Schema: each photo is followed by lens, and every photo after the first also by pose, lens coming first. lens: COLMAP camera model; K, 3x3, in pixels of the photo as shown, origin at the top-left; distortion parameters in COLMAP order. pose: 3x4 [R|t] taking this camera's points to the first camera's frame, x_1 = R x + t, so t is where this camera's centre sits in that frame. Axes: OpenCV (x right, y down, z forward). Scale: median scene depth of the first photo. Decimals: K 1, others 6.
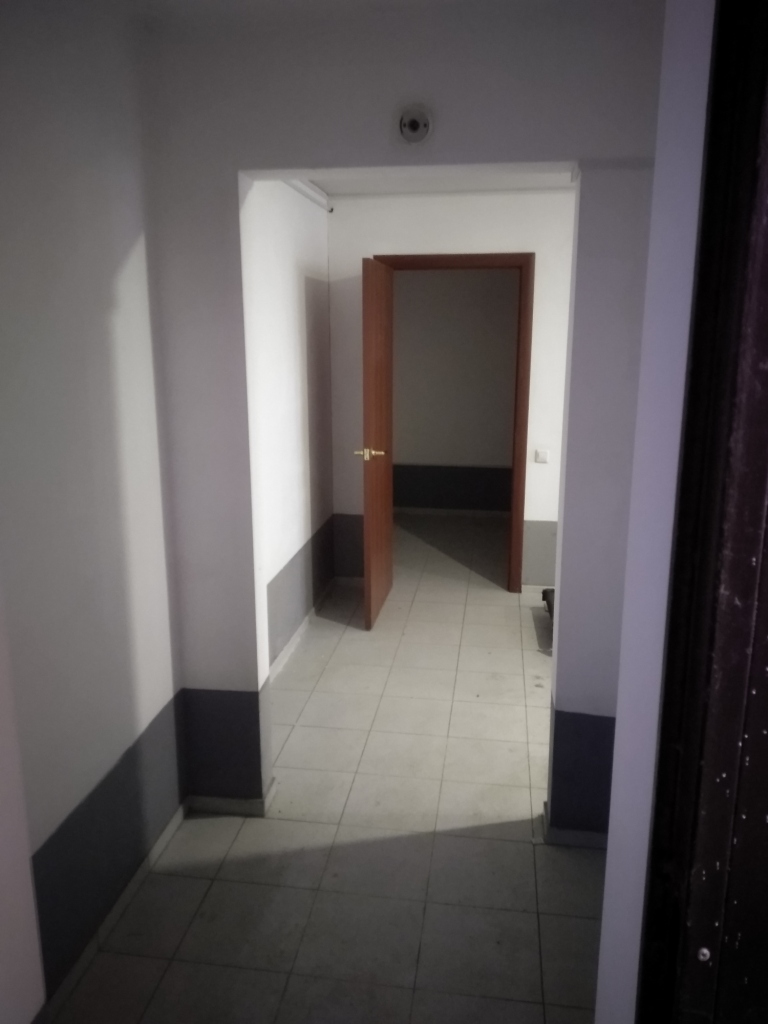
lens RADIAL K [[794.5, 0, 384.0], [0, 794.5, 512.0], [0, 0, 1]] dist [0.000129, -0.000037]
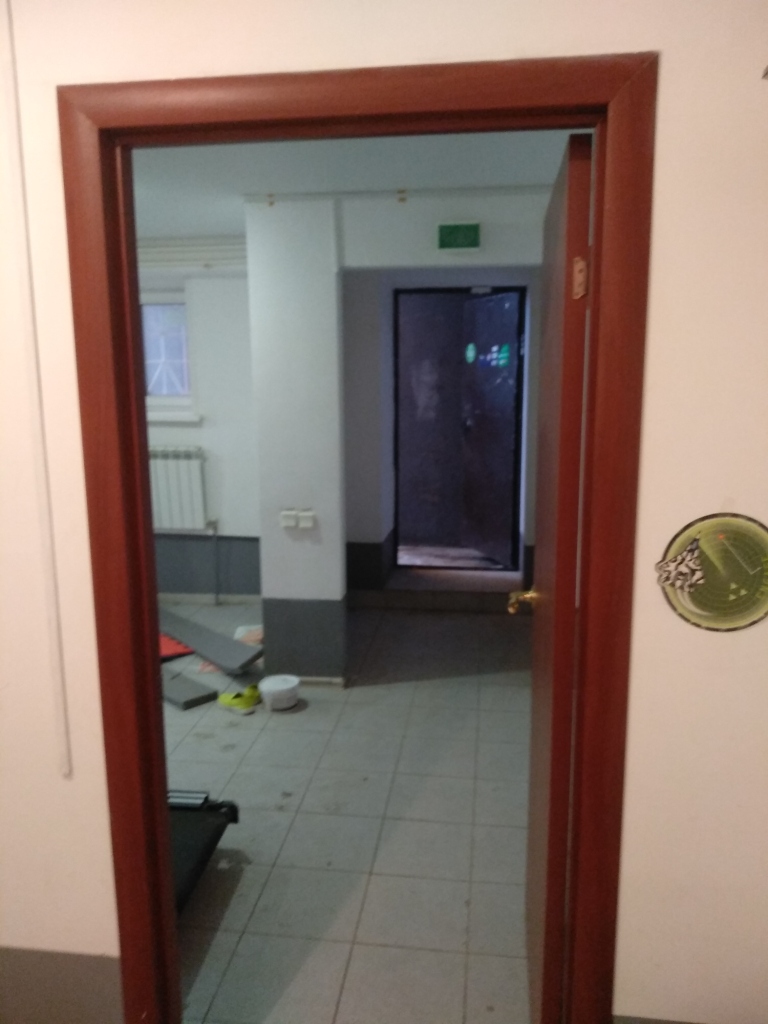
lens RADIAL K [[927.2, 0, 384.0], [0, 927.2, 512.0], [0, 0, 1]] dist [-0.000115, -0.000059]
pose [[-0.999849, 0.013398, -0.011073, 0.104917], [0.007563, 0.908910, 0.416924, -0.461653], [0.015650, 0.416777, -0.908874, 1.813079]]
